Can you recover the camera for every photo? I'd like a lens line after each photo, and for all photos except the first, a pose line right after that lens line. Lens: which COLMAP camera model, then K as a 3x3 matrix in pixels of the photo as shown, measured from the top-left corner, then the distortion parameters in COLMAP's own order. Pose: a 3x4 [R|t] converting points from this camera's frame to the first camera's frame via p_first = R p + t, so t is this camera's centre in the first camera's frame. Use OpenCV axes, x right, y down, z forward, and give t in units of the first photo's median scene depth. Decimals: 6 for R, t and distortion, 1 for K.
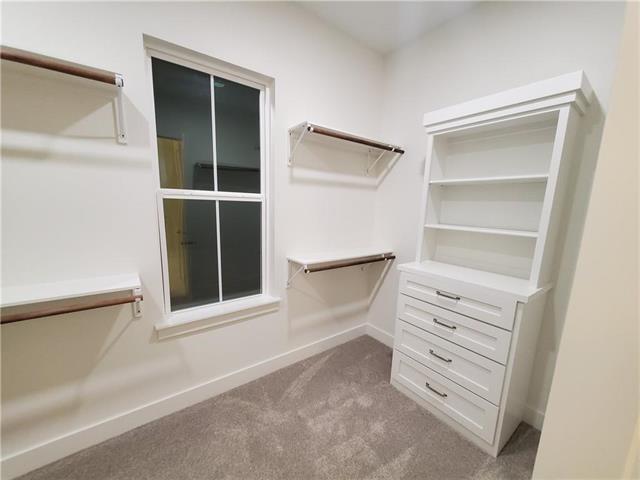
lens RADIAL K [[253.9, 0, 320.1], [0, 253.9, 246.8], [0, 0, 1]] dist [-0.001164, -0.000135]
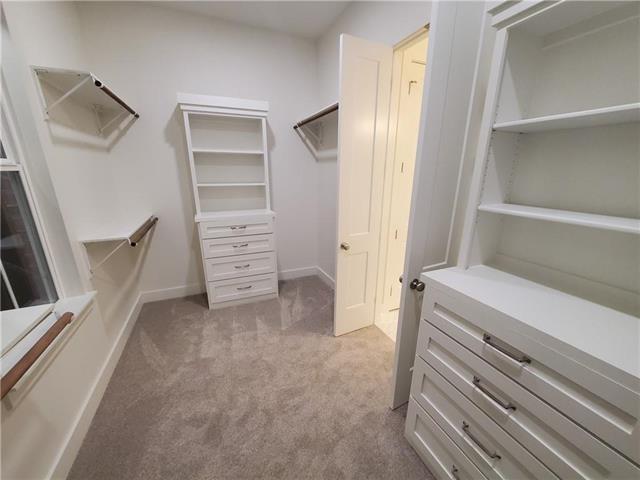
lens RADIAL K [[255.4, 0, 320.7], [0, 255.4, 244.5], [0, 0, 1]] dist [0.000496, -0.000082]
pose [[0.236590, -0.302503, 0.923319, -0.773390], [0.162761, 0.949209, 0.269280, -0.047554], [-0.957880, 0.086571, 0.273809, 0.065233]]
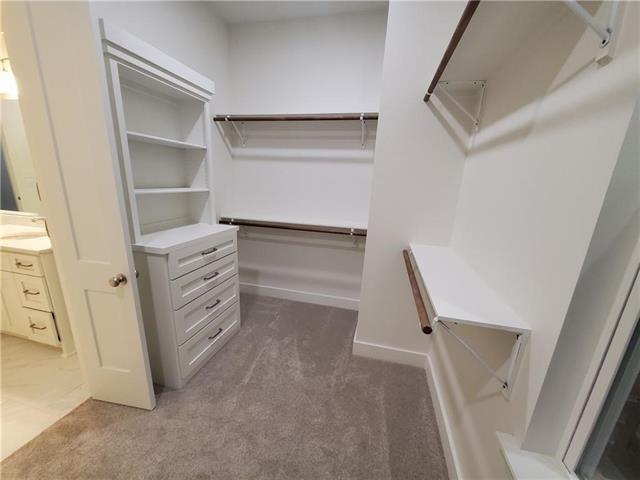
lens RADIAL K [[253.9, 0, 320.1], [0, 253.9, 246.8], [0, 0, 1]] dist [-0.001164, -0.000135]
pose [[-0.626595, -0.253224, 0.737059, -0.550130], [0.064918, 0.925496, 0.373152, -0.187180], [-0.776637, 0.281664, -0.563472, 1.079644]]
